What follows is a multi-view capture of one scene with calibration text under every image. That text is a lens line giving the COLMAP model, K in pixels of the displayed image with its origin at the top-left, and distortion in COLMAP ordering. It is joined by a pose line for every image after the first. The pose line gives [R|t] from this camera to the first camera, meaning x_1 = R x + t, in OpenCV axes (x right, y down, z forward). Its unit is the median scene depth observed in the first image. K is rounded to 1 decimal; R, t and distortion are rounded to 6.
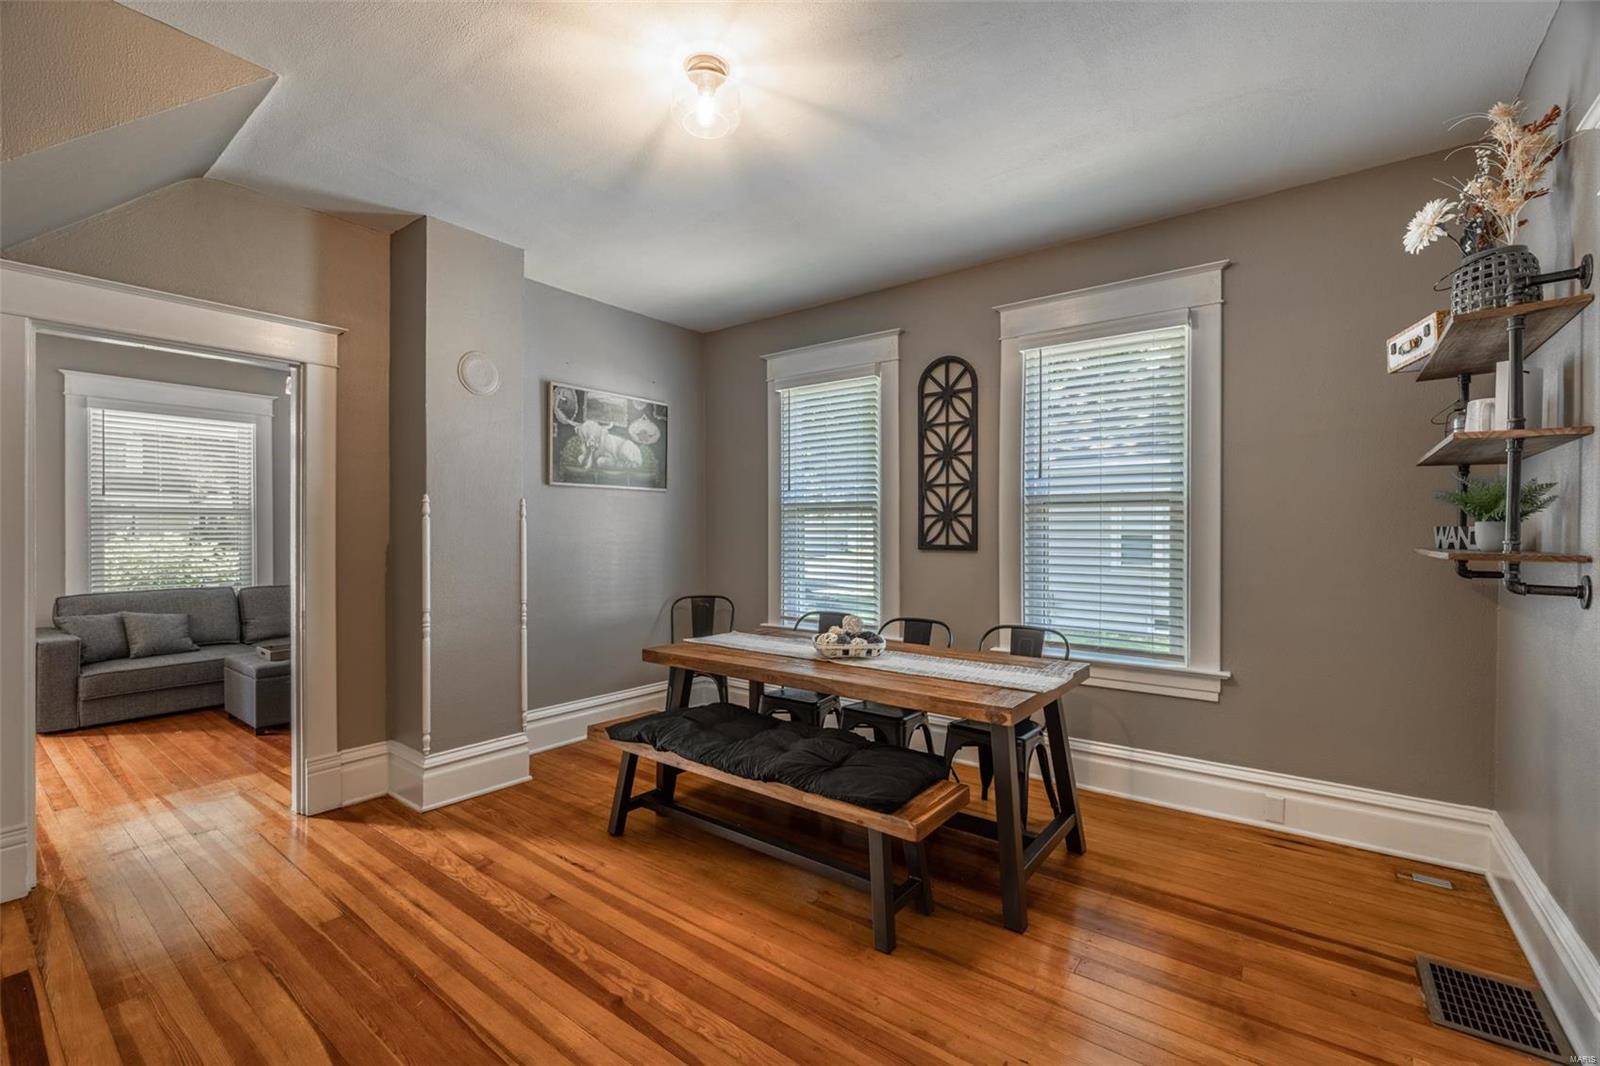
lens RADIAL K [[692.4, 0, 800.0], [0, 692.4, 533.0], [0, 0, 1]] dist [-0.007678, 0.000287]
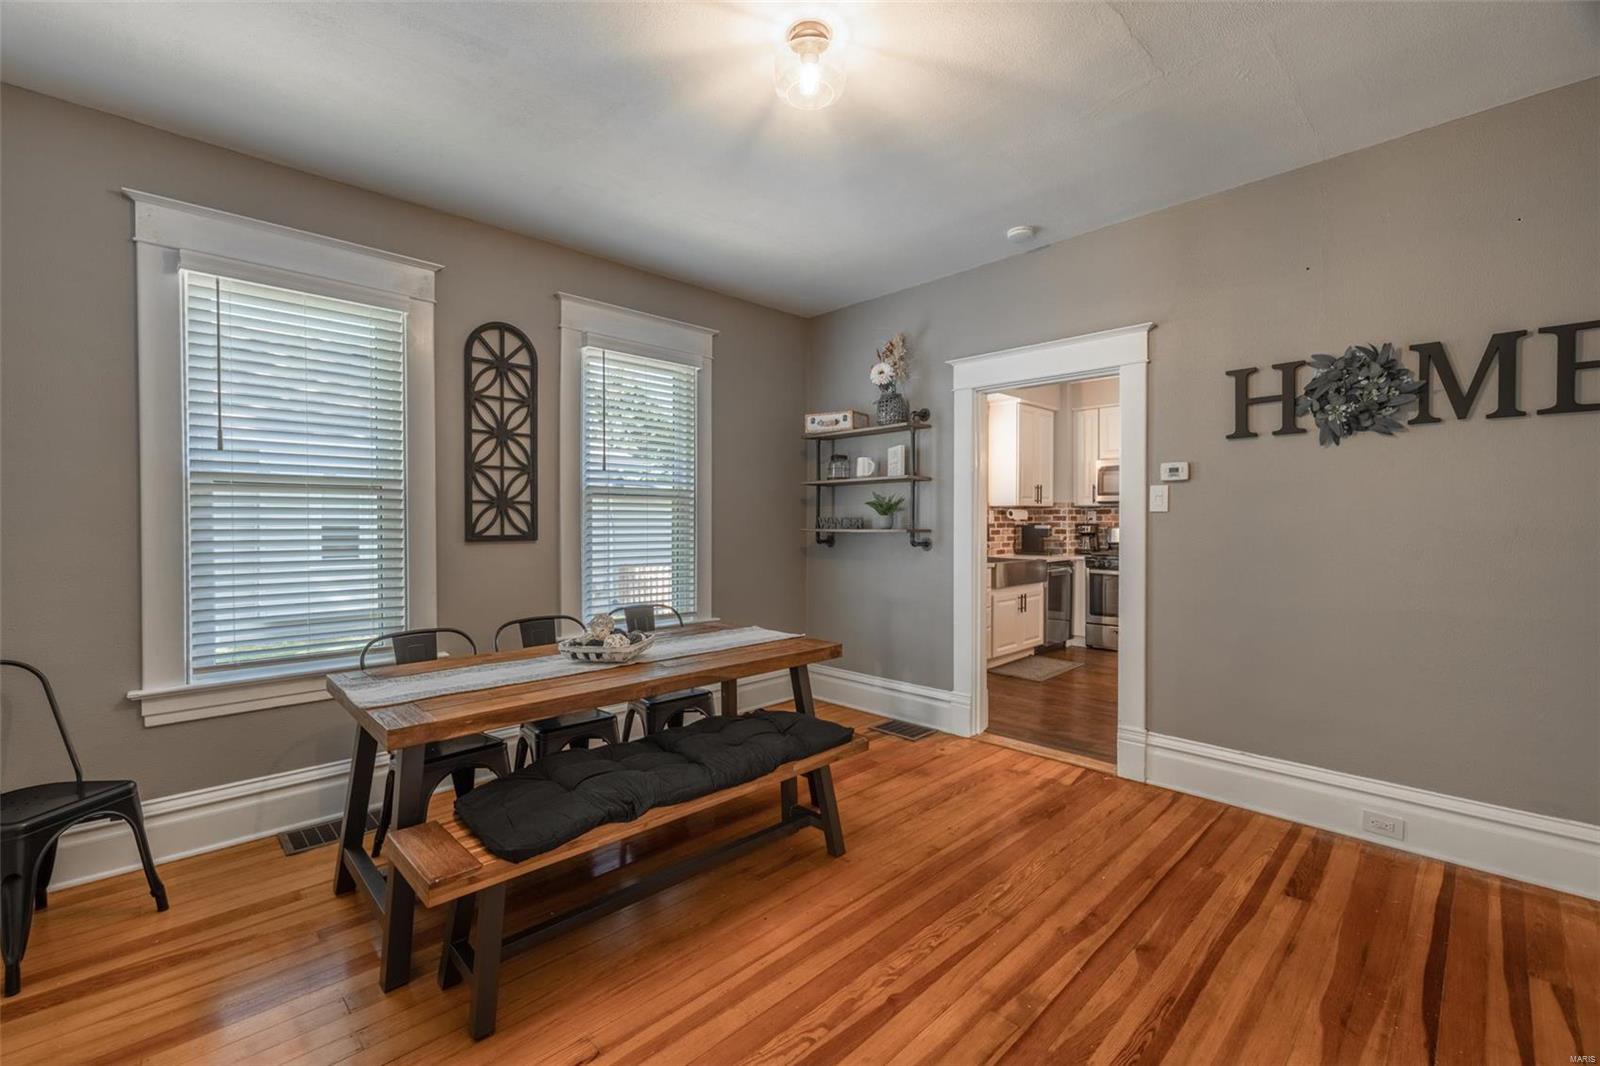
lens RADIAL K [[674.5, 0, 828.7], [0, 674.5, 531.3], [0, 0, 1]] dist [0.002275, 0.000281]
pose [[0.115788, -0.014962, 0.993161, -0.614408], [0.004637, 0.999884, 0.014523, 0.001444], [-0.993263, 0.002923, 0.115844, 0.495658]]
